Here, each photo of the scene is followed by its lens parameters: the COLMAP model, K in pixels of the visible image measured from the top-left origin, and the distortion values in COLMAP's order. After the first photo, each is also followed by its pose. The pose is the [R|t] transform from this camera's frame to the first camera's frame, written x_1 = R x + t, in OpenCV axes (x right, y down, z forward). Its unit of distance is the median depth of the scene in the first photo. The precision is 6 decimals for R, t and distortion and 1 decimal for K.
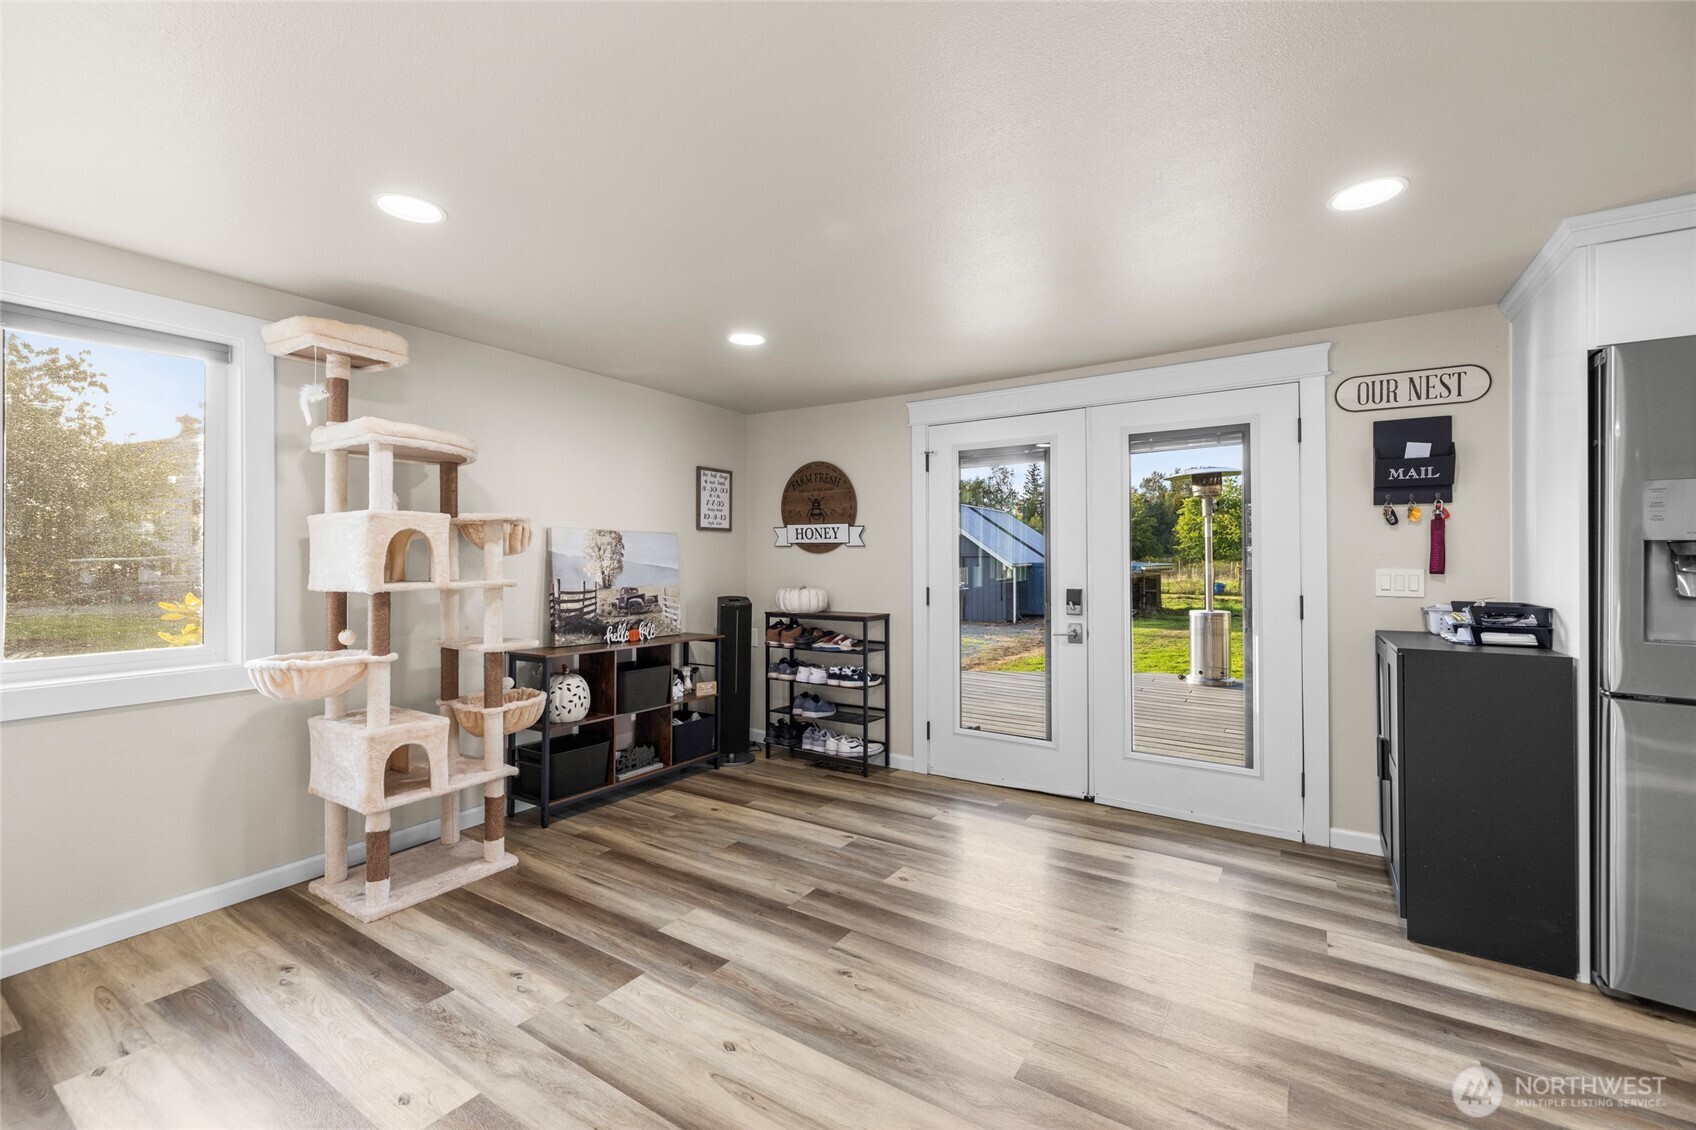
lens RADIAL K [[727.4, 0, 835.5], [0, 727.4, 558.8], [0, 0, 1]] dist [-0.004465, -0.000409]
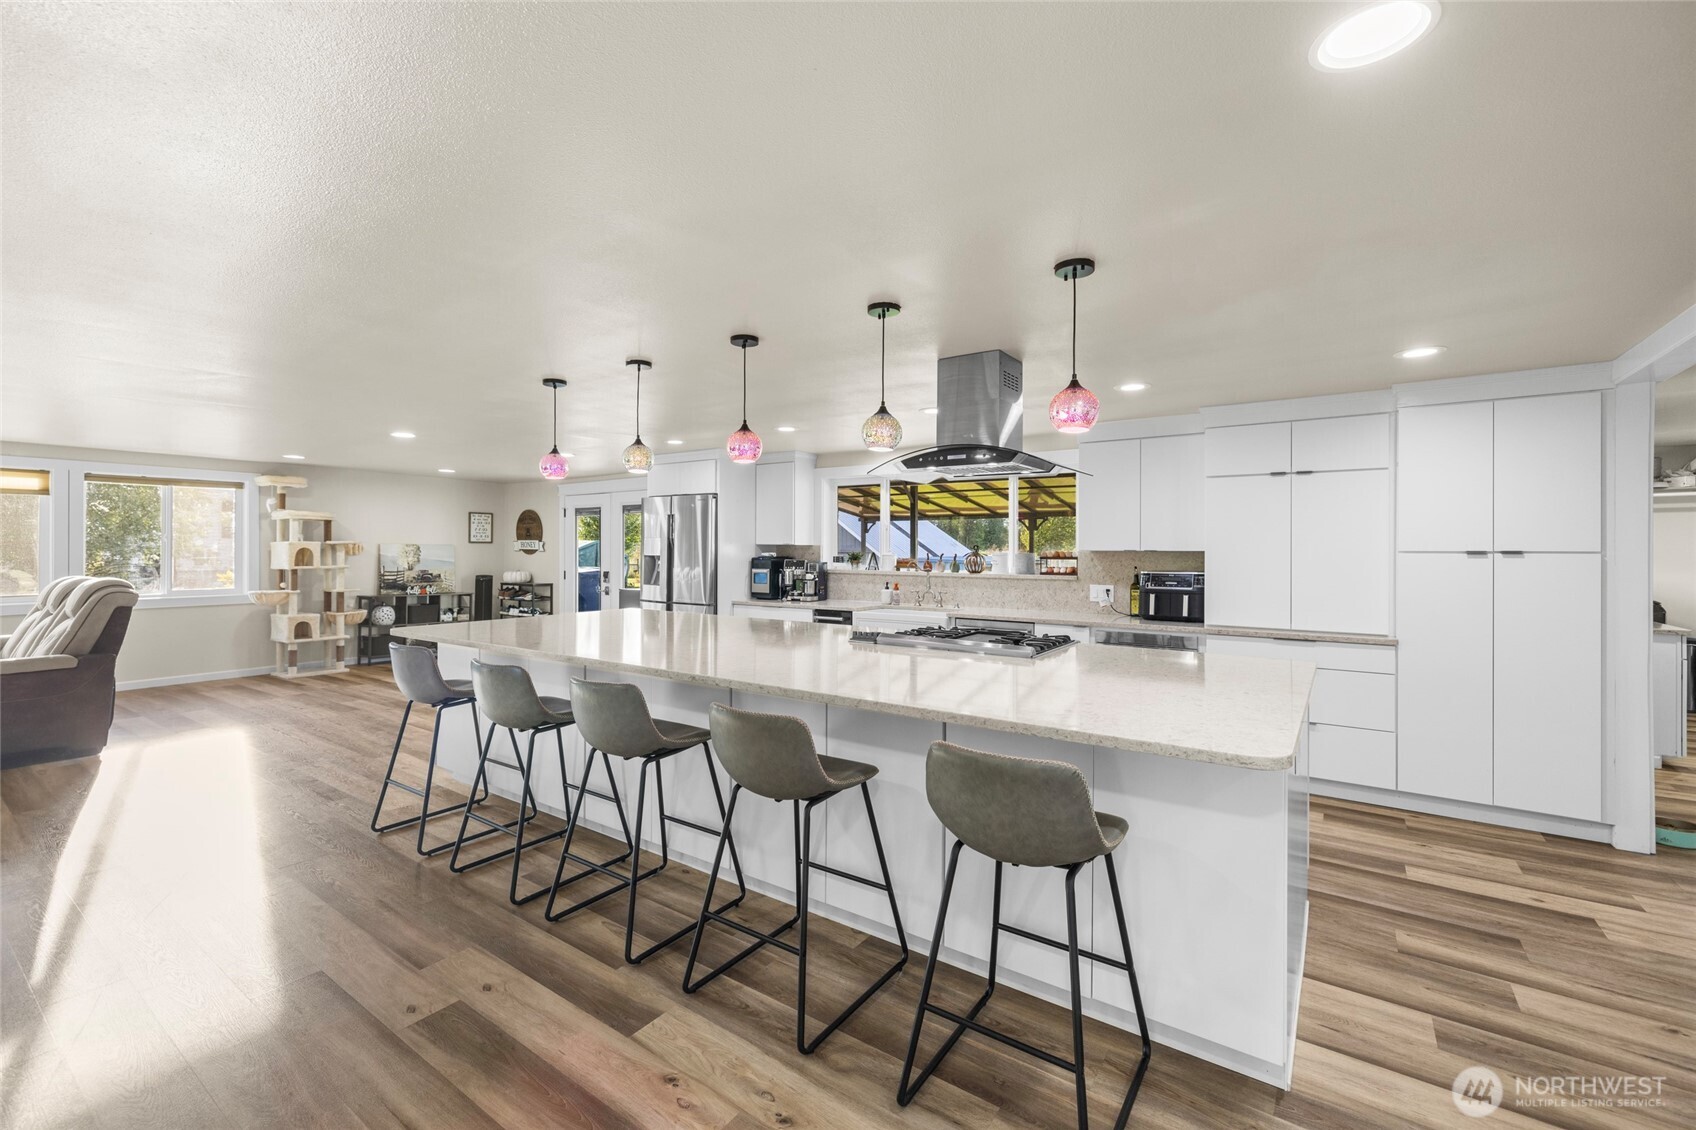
lens RADIAL K [[727.4, 0, 854.1], [0, 727.4, 558.2], [0, 0, 1]] dist [-0.004465, -0.000409]
pose [[0.999816, 0.004835, -0.018569, 1.408633], [-0.004669, 0.999949, 0.008957, -0.029925], [0.018612, -0.008868, 0.999787, -1.572382]]
